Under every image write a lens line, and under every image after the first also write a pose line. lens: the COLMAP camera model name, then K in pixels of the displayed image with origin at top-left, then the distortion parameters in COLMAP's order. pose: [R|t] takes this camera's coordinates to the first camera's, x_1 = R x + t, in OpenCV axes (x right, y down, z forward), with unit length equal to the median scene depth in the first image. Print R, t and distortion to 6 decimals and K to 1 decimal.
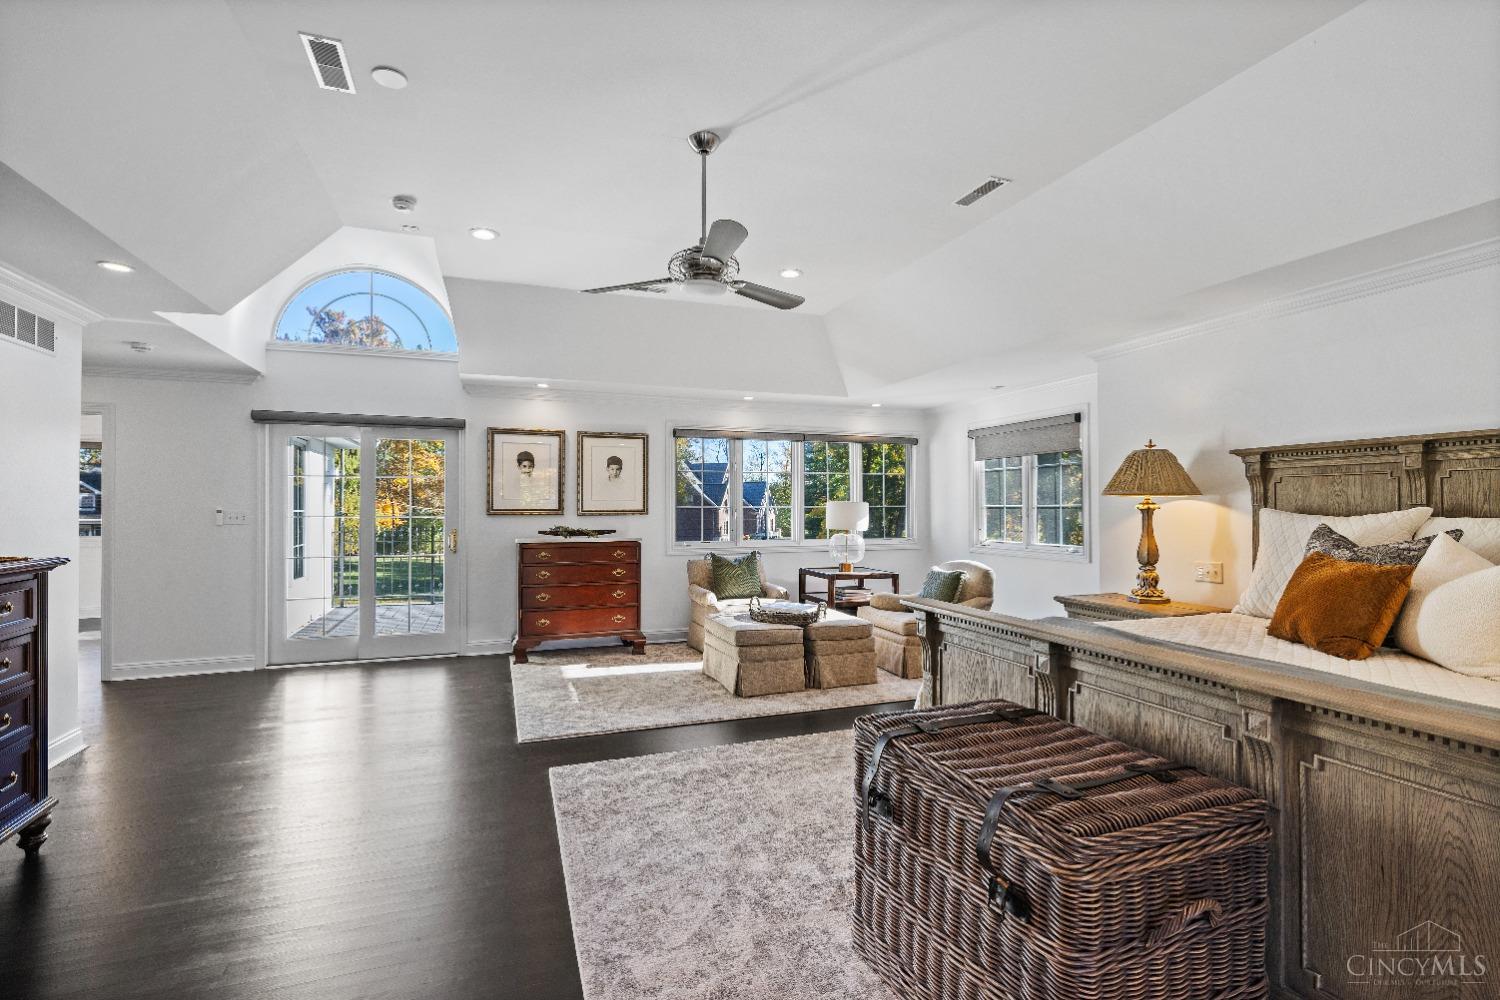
lens RADIAL K [[675.6, 0, 746.8], [0, 675.6, 501.2], [0, 0, 1]] dist [-0.001129, -0.000364]
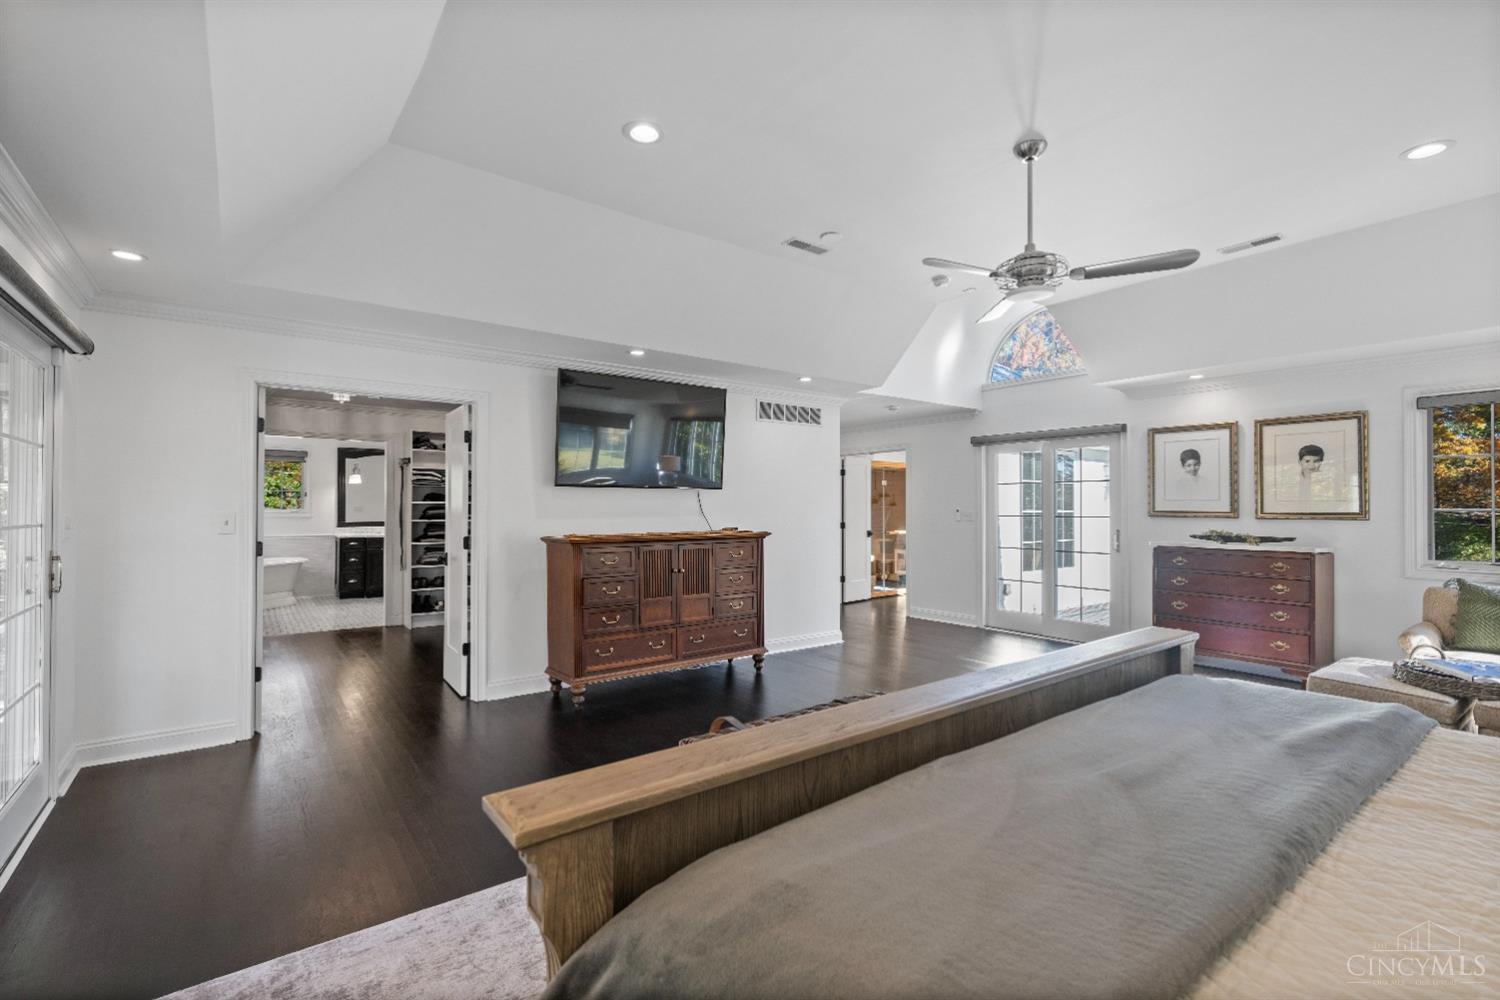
lens RADIAL K [[675.6, 0, 753.0], [0, 675.6, 501.0], [0, 0, 1]] dist [-0.001129, -0.000364]
pose [[0.290131, -0.008145, -0.956952, 0.393776], [0.004818, 0.999964, -0.007050, 0.001625], [0.956975, -0.002565, 0.290160, 0.152848]]
